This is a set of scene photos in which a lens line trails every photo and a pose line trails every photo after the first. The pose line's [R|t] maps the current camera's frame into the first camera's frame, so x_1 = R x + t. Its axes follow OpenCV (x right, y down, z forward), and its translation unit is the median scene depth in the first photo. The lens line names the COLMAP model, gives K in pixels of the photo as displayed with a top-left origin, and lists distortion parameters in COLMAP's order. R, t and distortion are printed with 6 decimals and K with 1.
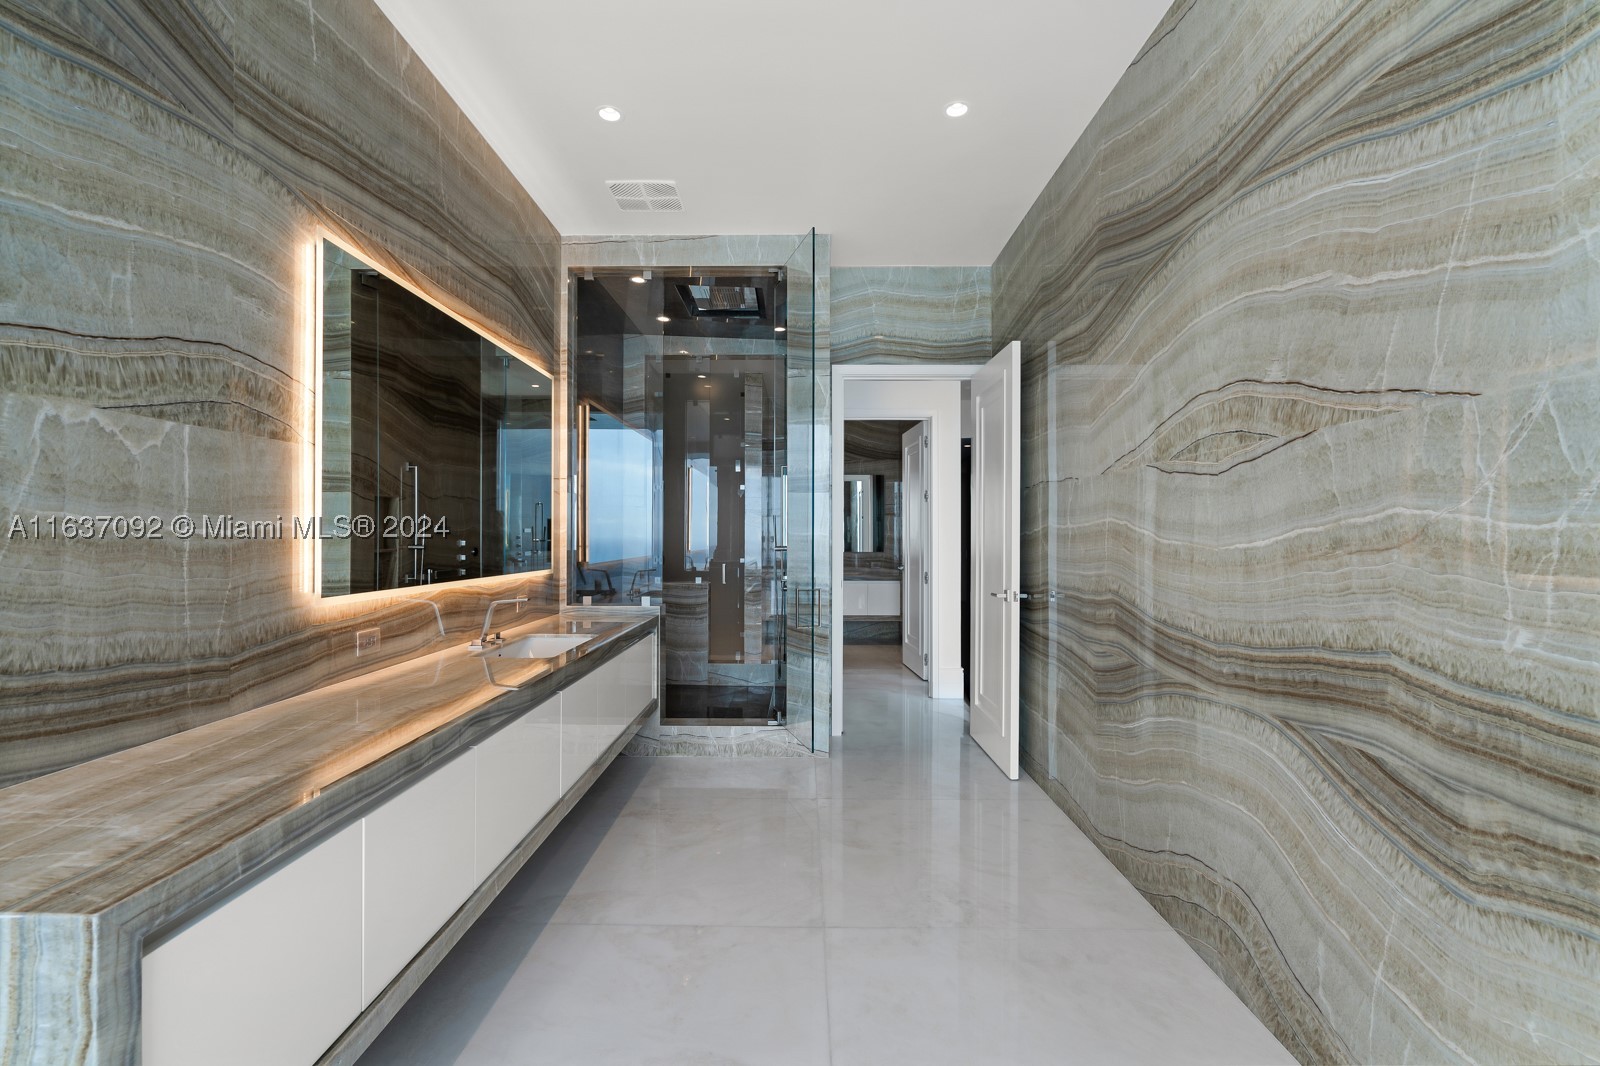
lens RADIAL K [[730.3, 0, 789.3], [0, 730.3, 534.3], [0, 0, 1]] dist [-0.005195, 0.001791]
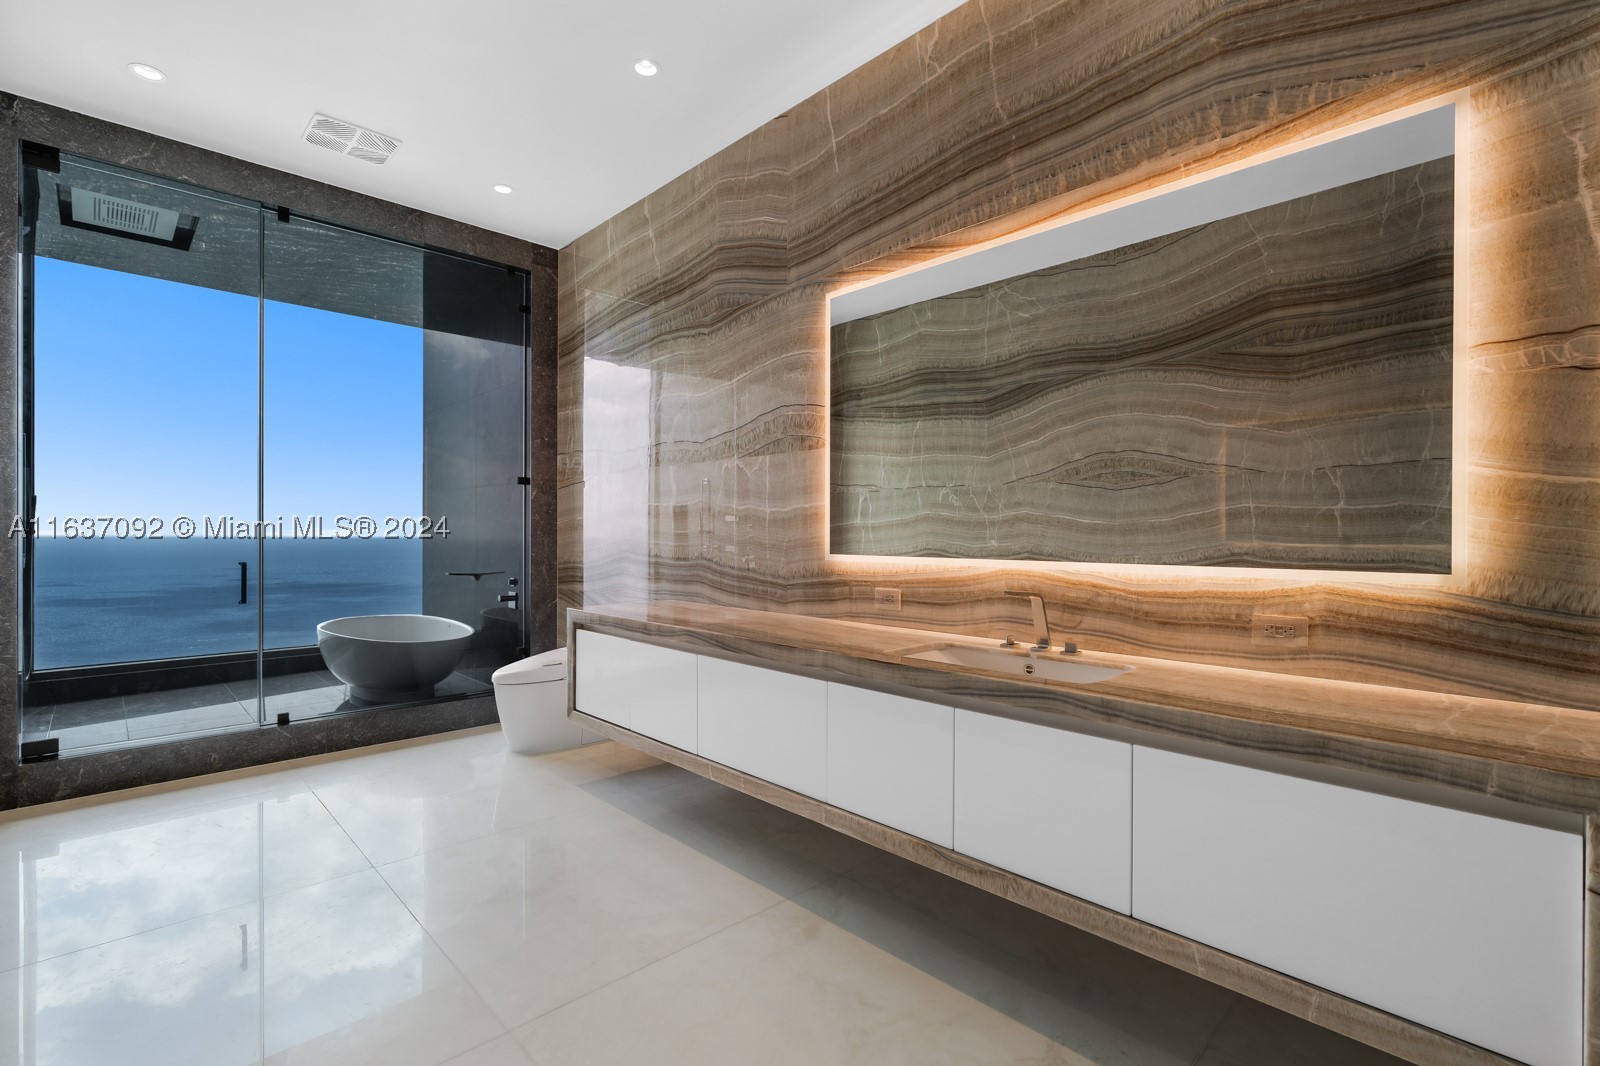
lens RADIAL K [[730.3, 0, 789.3], [0, 730.3, 534.3], [0, 0, 1]] dist [-0.005195, 0.001791]
pose [[-0.712957, -0.002432, -0.701204, 0.451421], [-0.002966, 0.999995, -0.000453, 0.055159], [0.701201, 0.001757, -0.712961, 2.163473]]
